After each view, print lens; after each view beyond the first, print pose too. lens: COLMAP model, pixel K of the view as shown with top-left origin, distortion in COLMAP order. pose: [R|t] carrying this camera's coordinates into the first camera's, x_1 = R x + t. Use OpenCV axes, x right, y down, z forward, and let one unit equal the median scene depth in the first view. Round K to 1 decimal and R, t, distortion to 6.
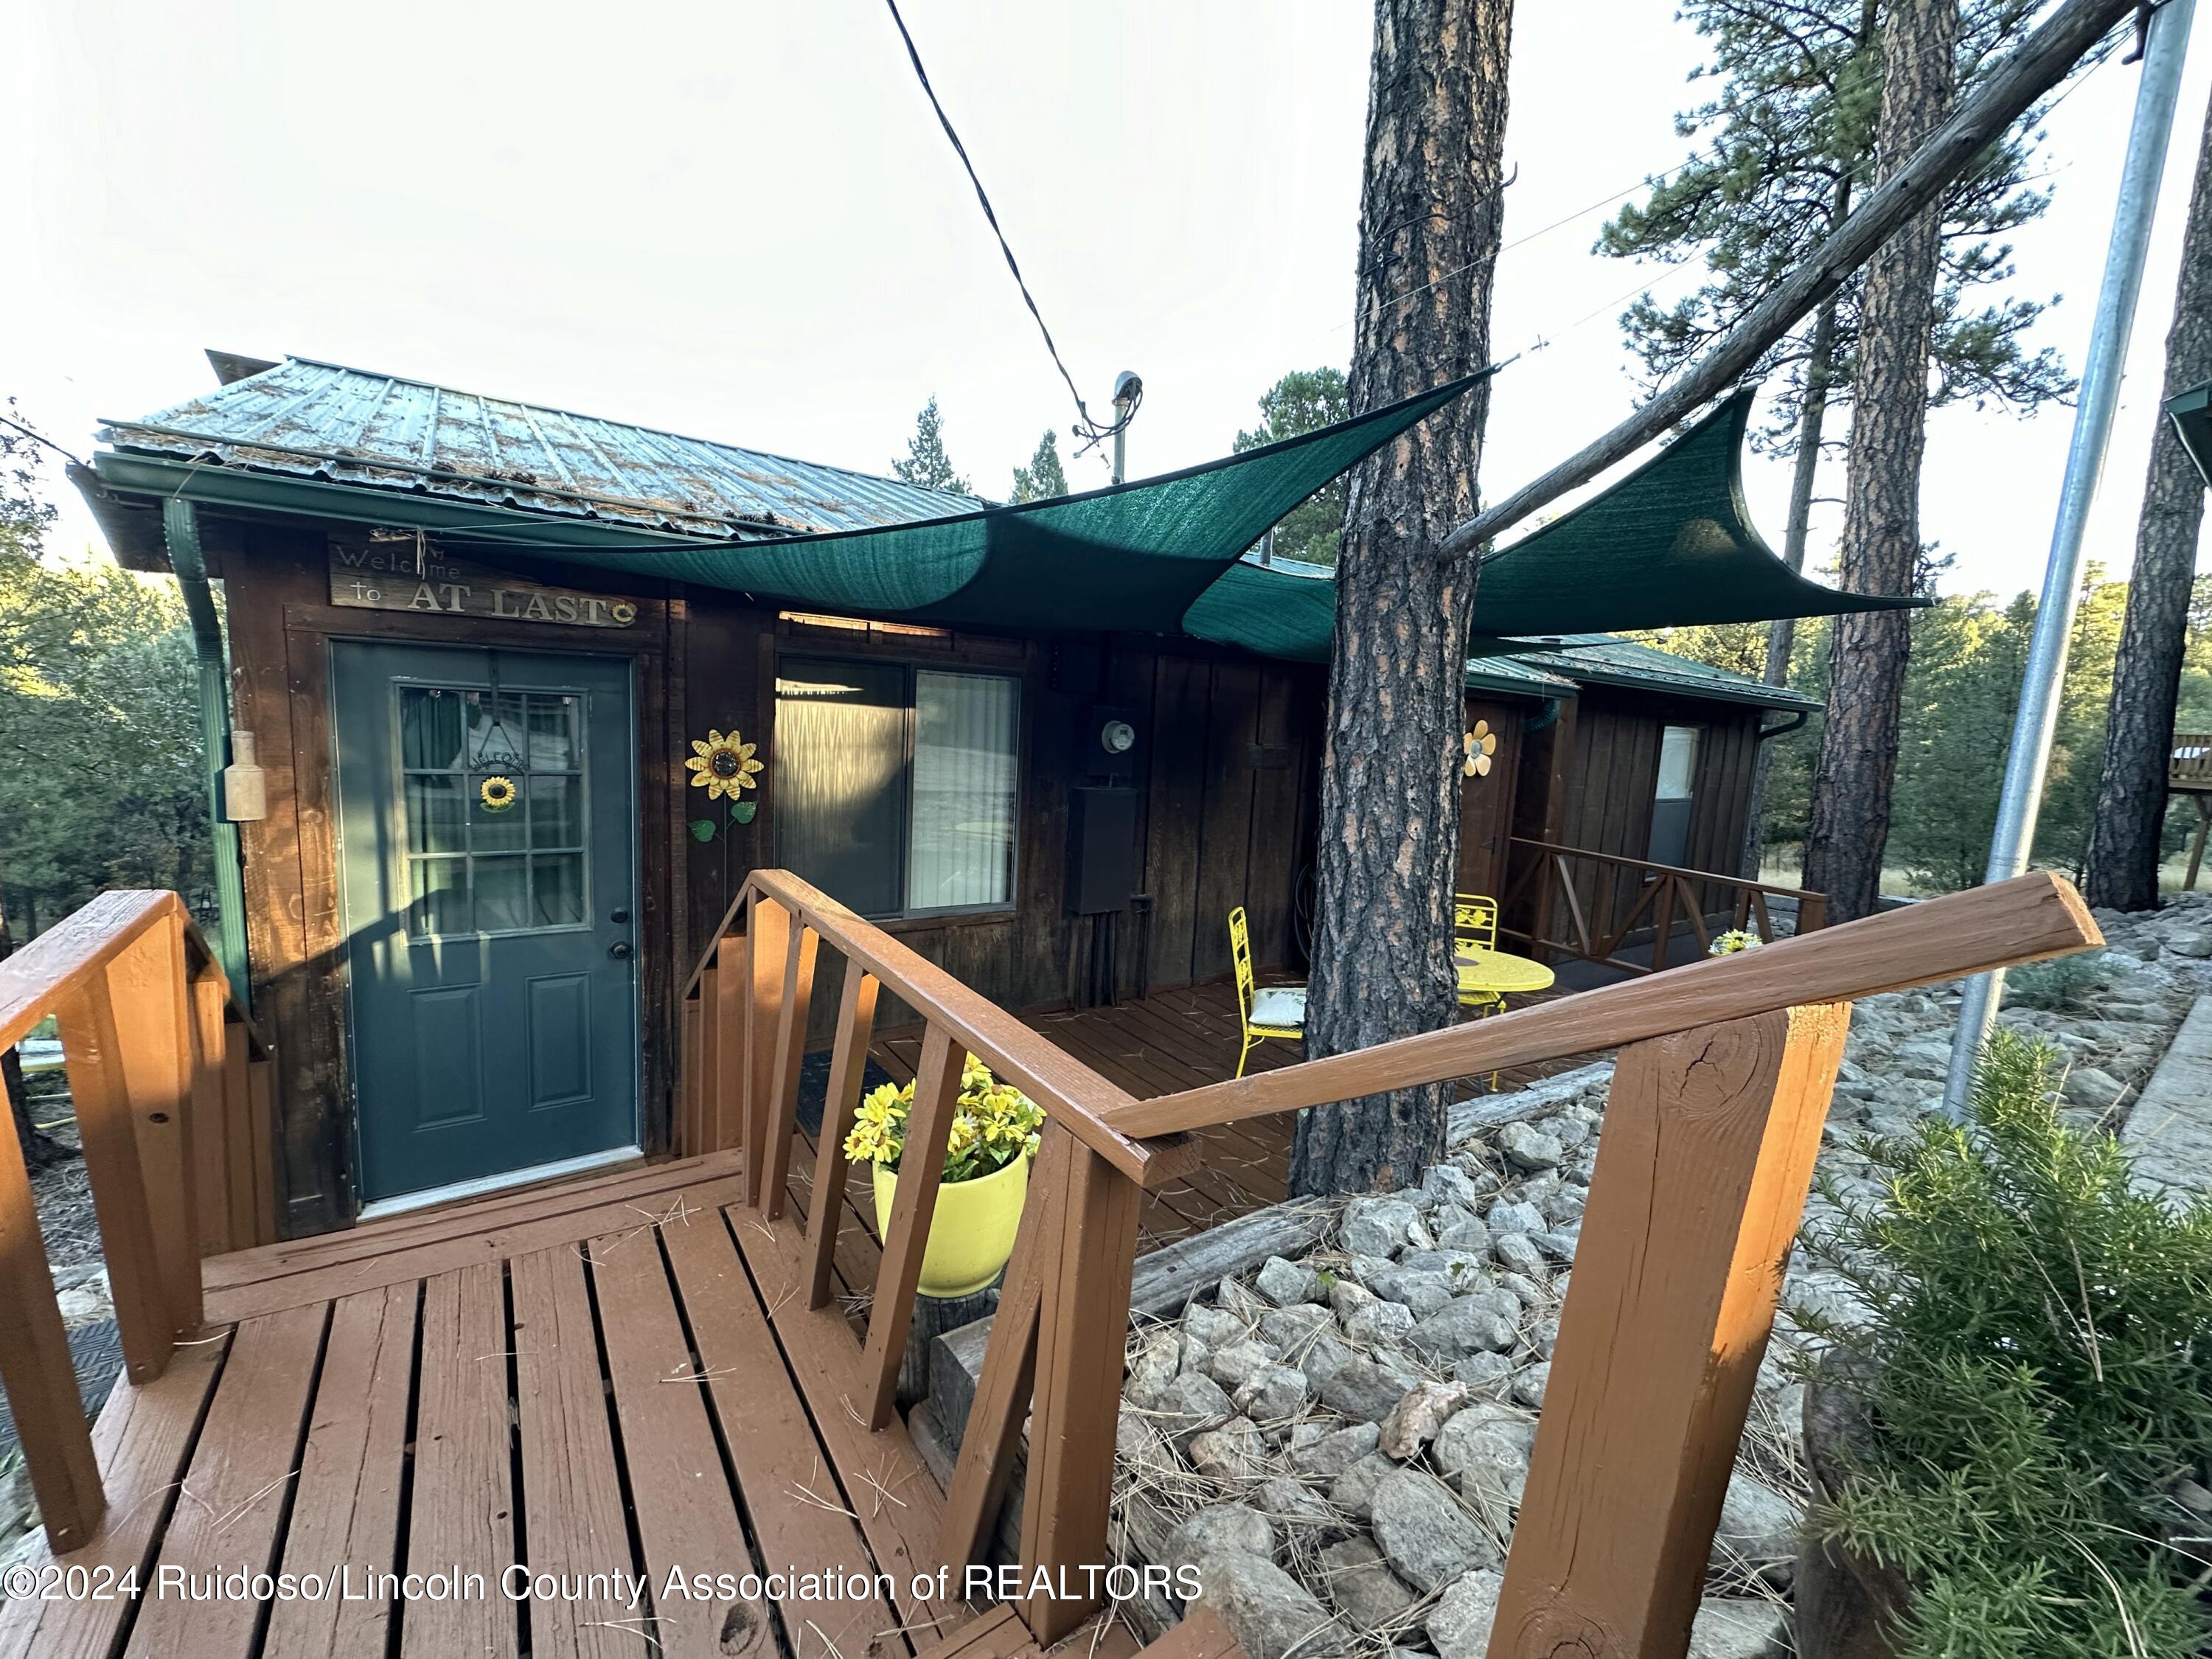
lens RADIAL K [[880.2, 0, 1098.2], [0, 880.2, 829.6], [0, 0, 1]] dist [-0.002926, 0.000462]
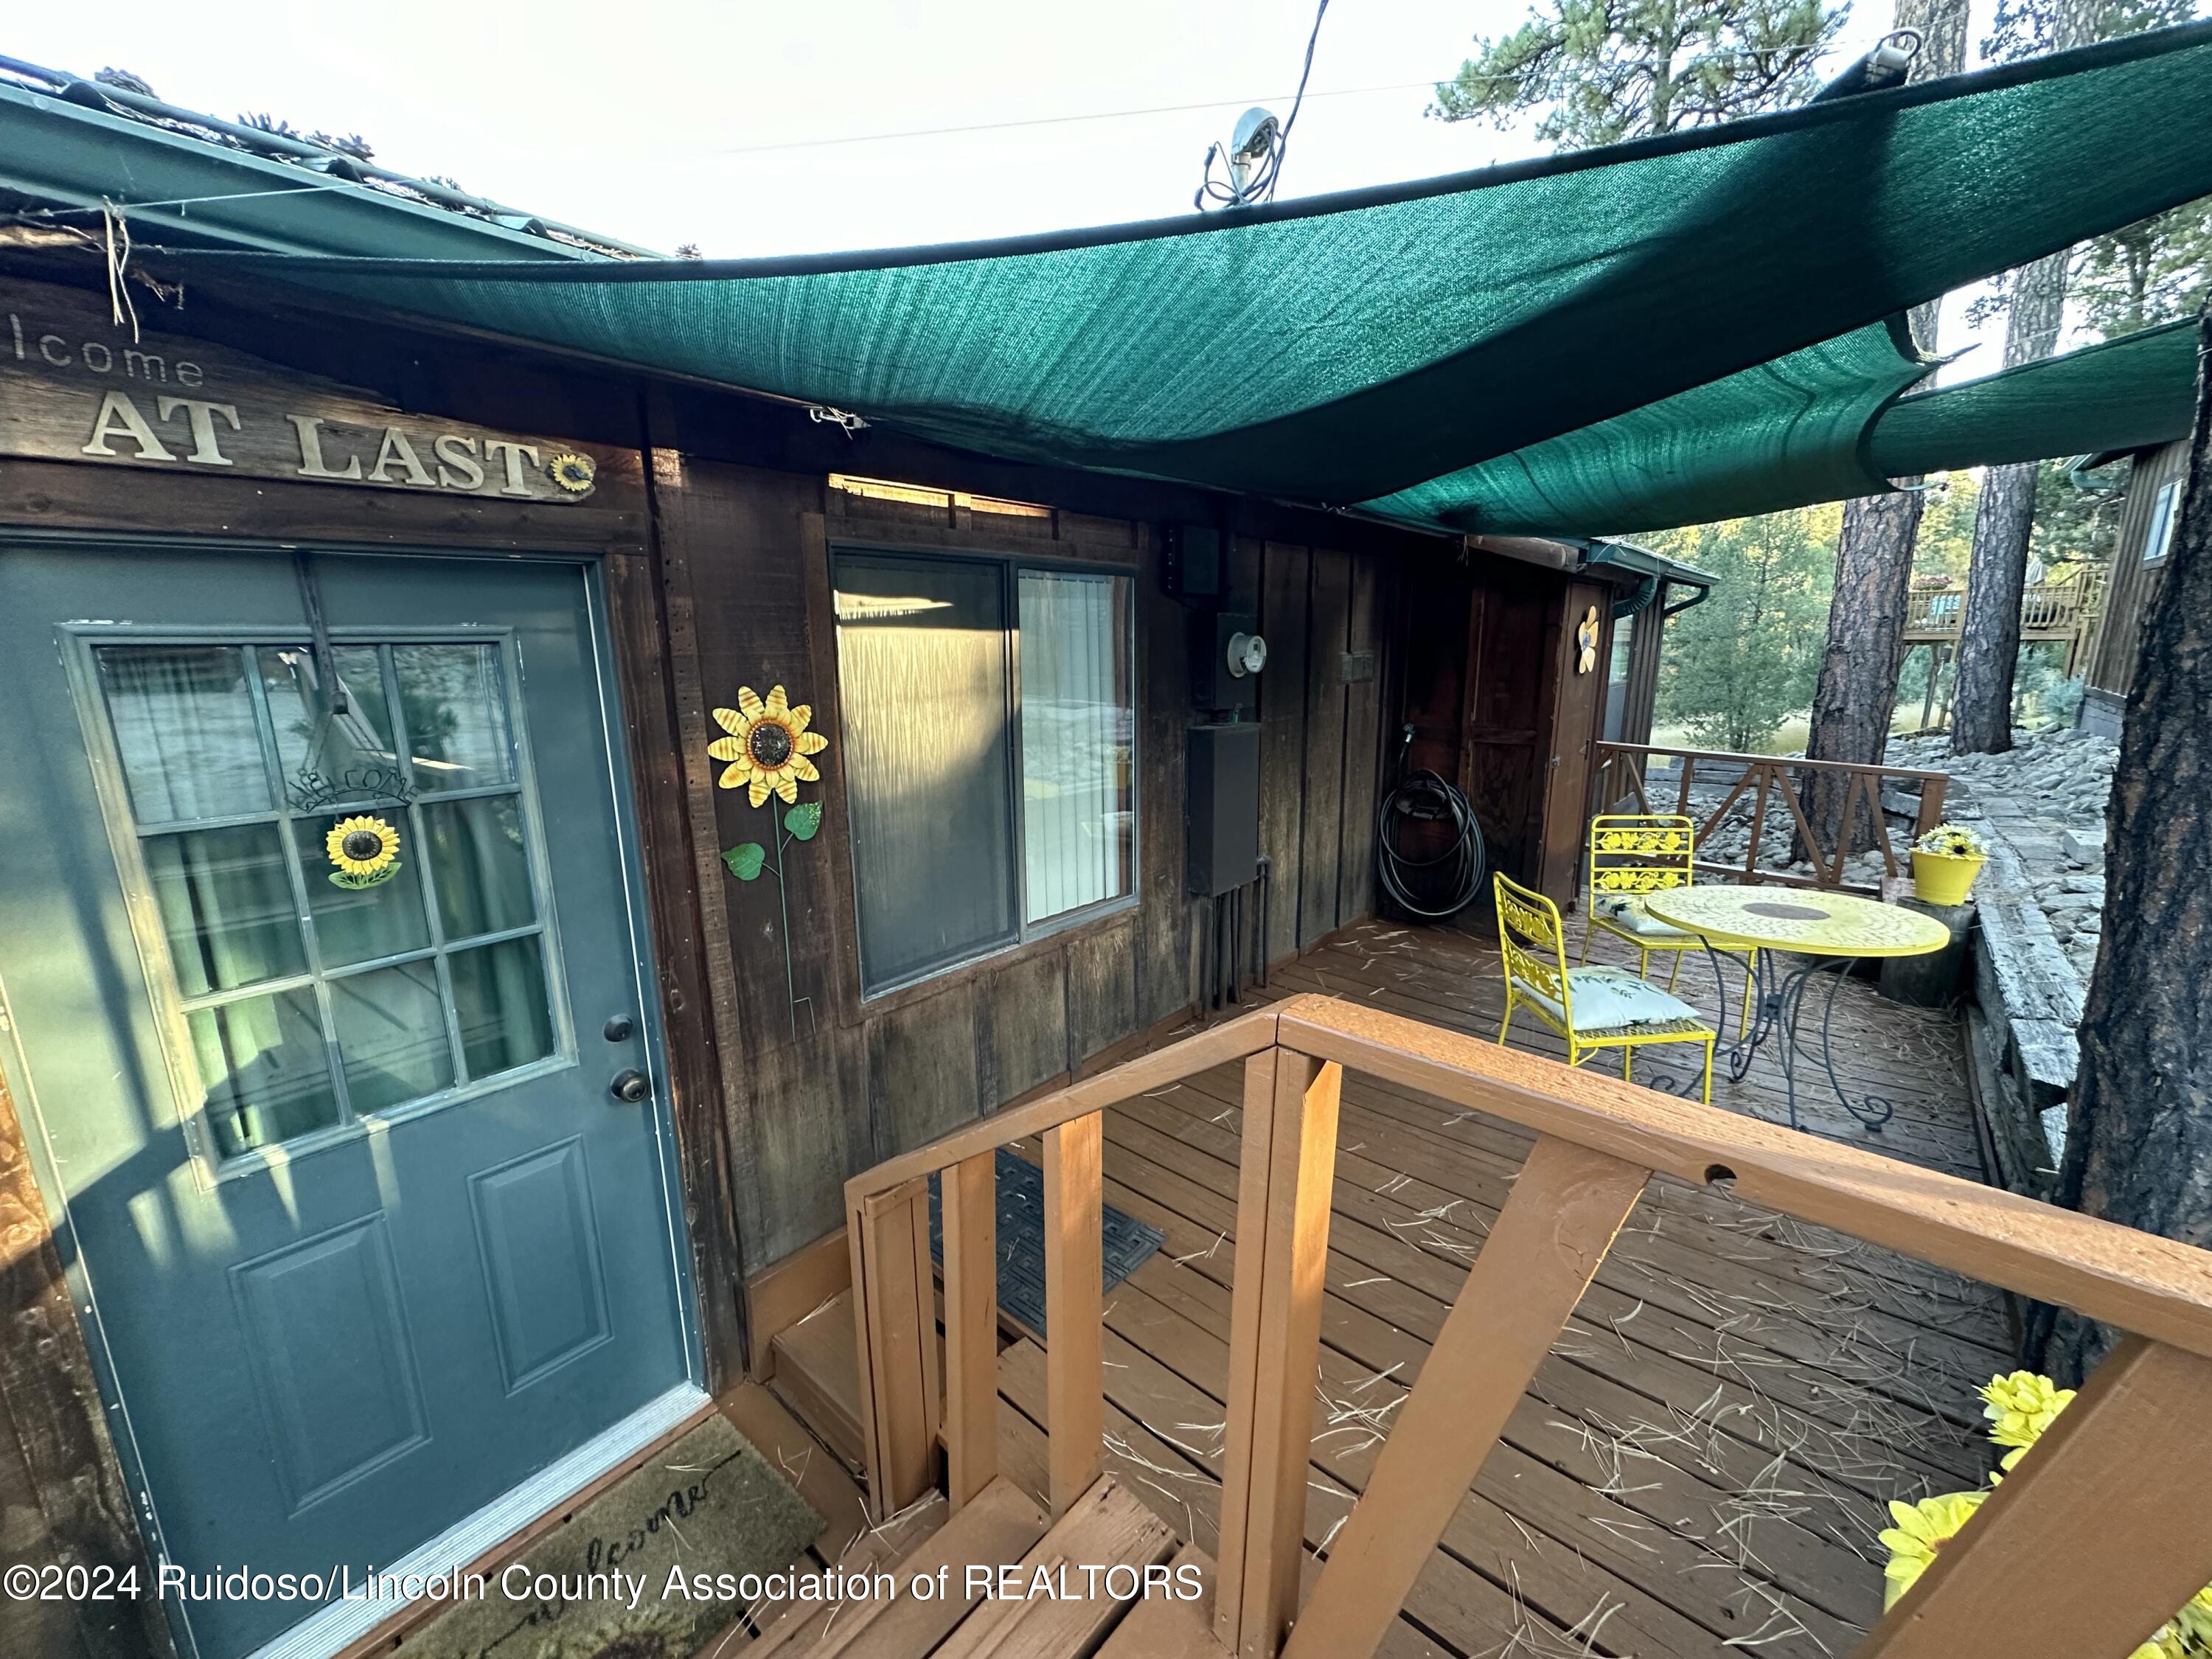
lens RADIAL K [[880.2, 0, 1096.6], [0, 880.2, 828.7], [0, 0, 1]] dist [-0.002926, 0.000462]
pose [[0.970696, -0.111677, 0.212786, -0.340131], [0.092304, 0.990804, 0.098932, -0.056319], [-0.221877, -0.076392, 0.972078, 0.376434]]
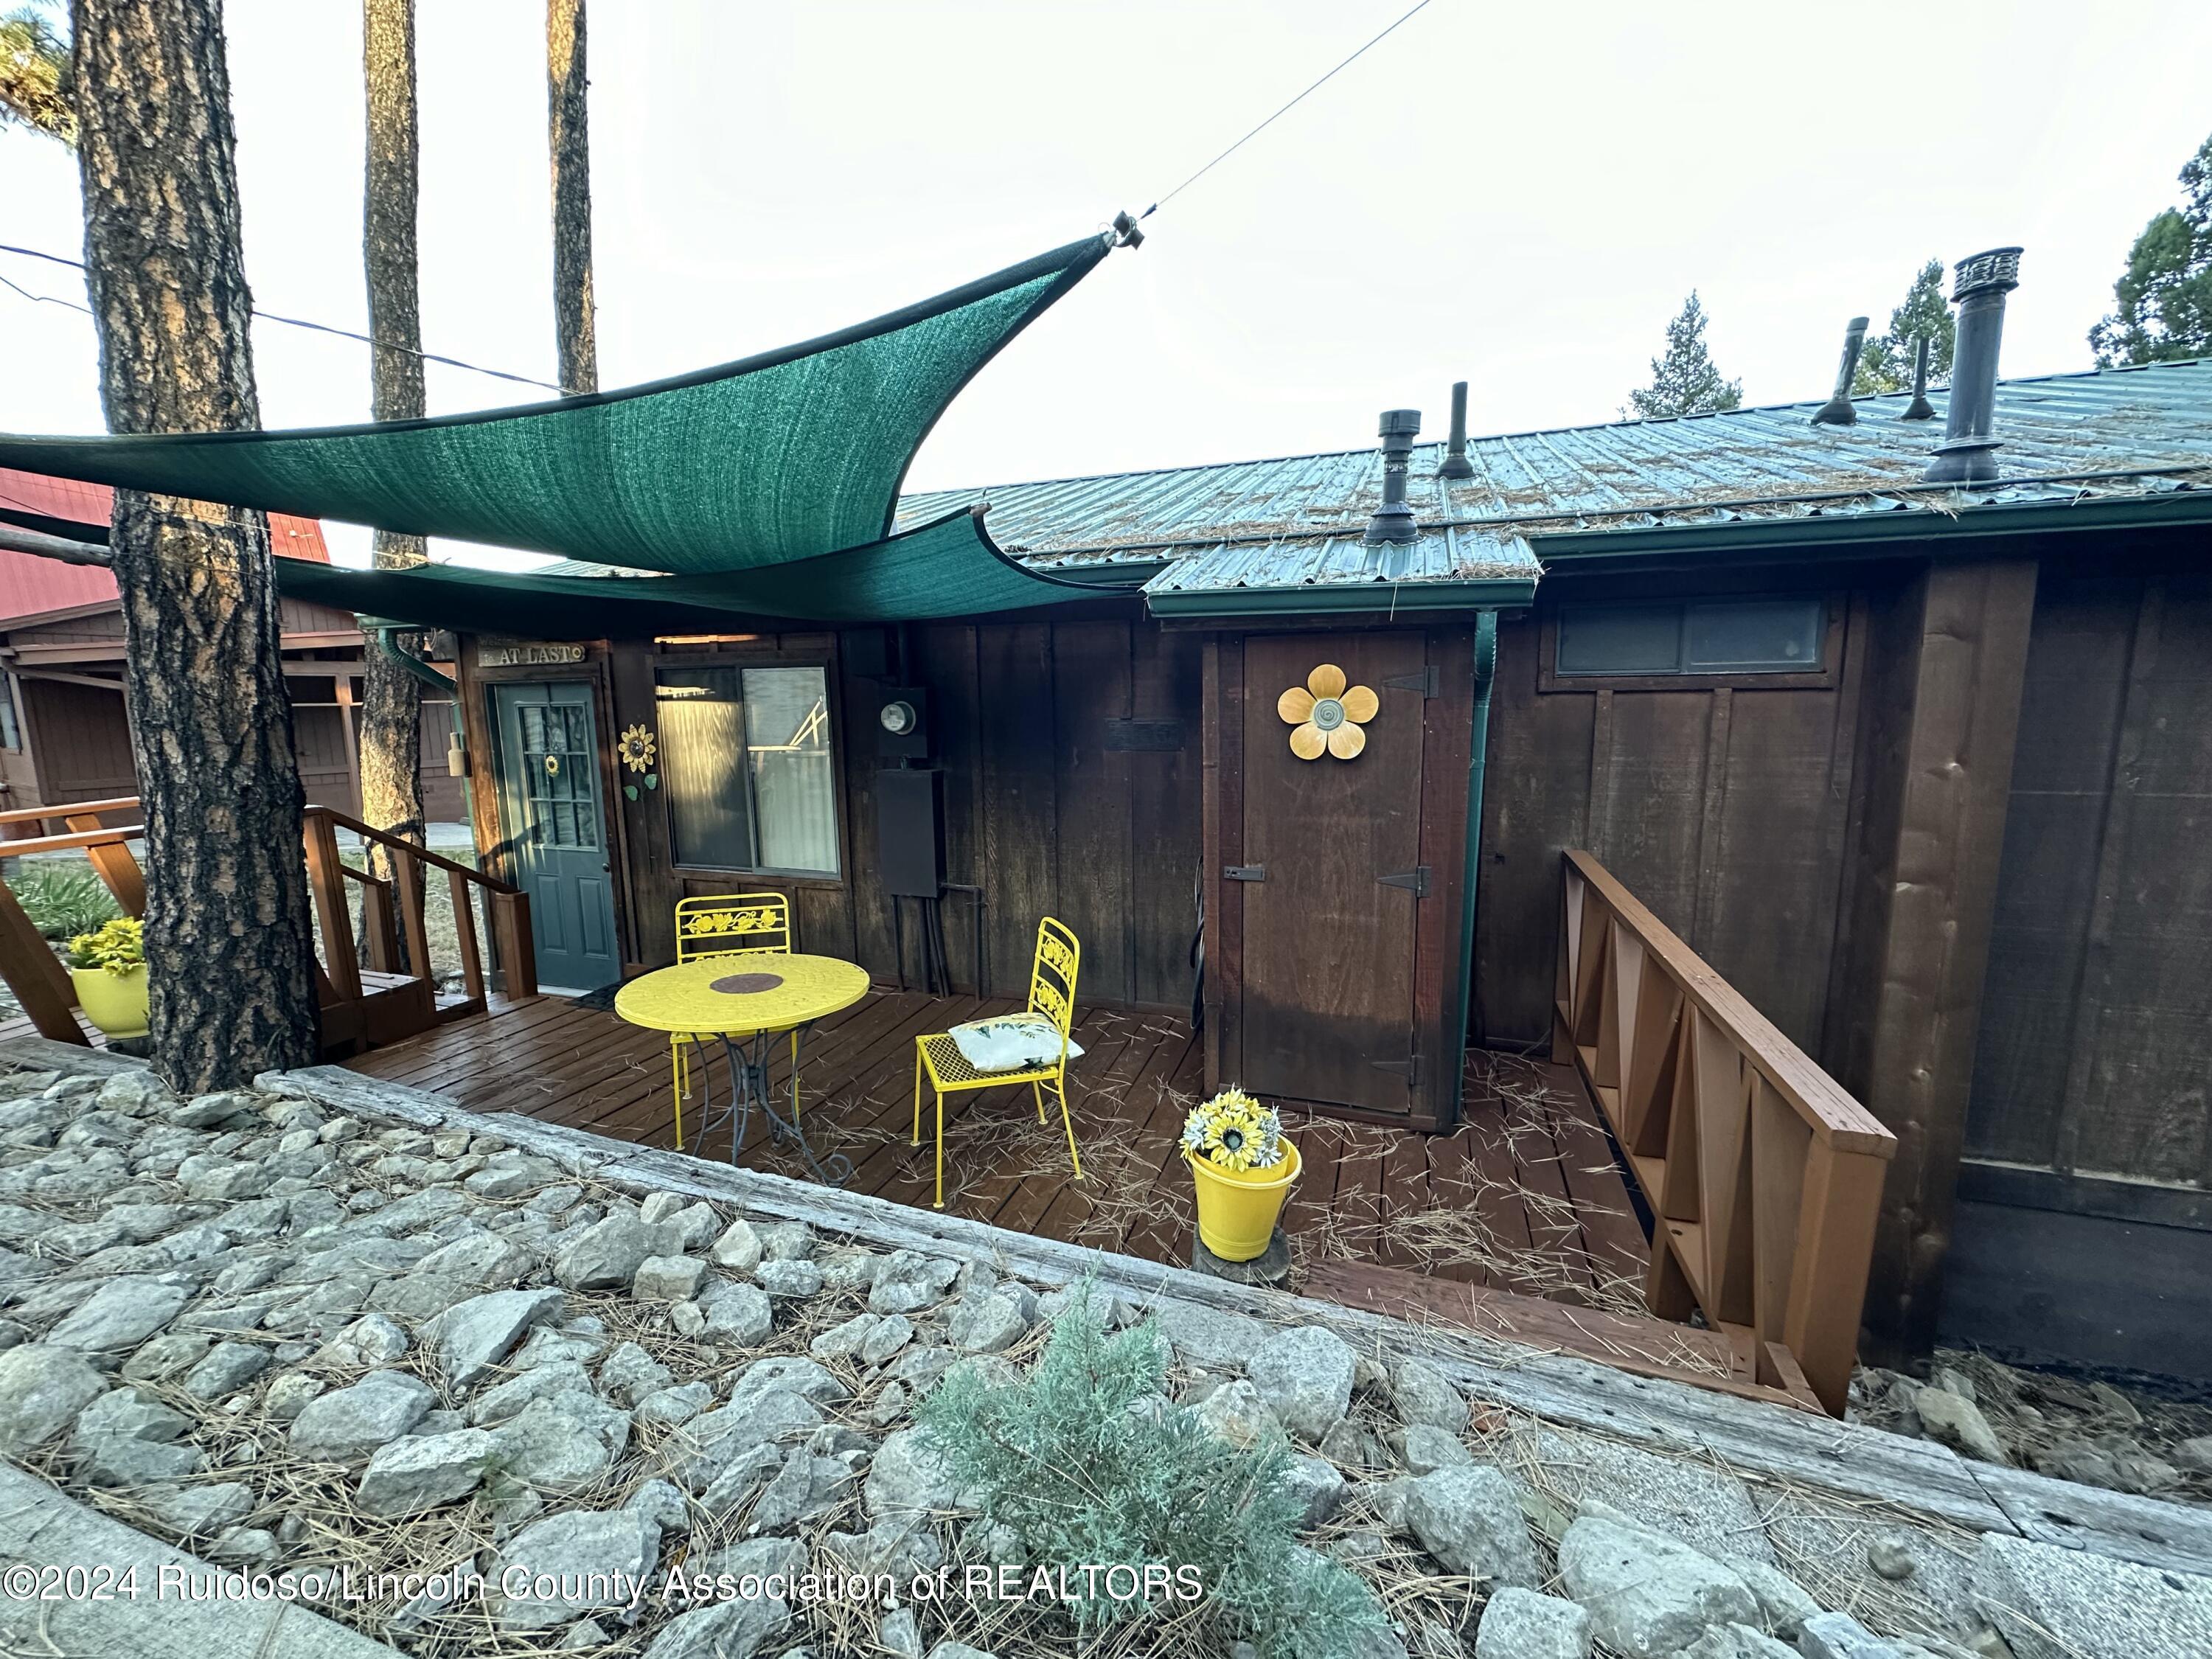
lens RADIAL K [[880.2, 0, 1108.5], [0, 880.2, 829.9], [0, 0, 1]] dist [-0.002926, 0.000462]
pose [[0.584834, 0.064763, -0.808563, 1.199840], [-0.058781, 0.997571, 0.037385, -0.038975], [0.809020, 0.025665, 0.587220, 0.770959]]
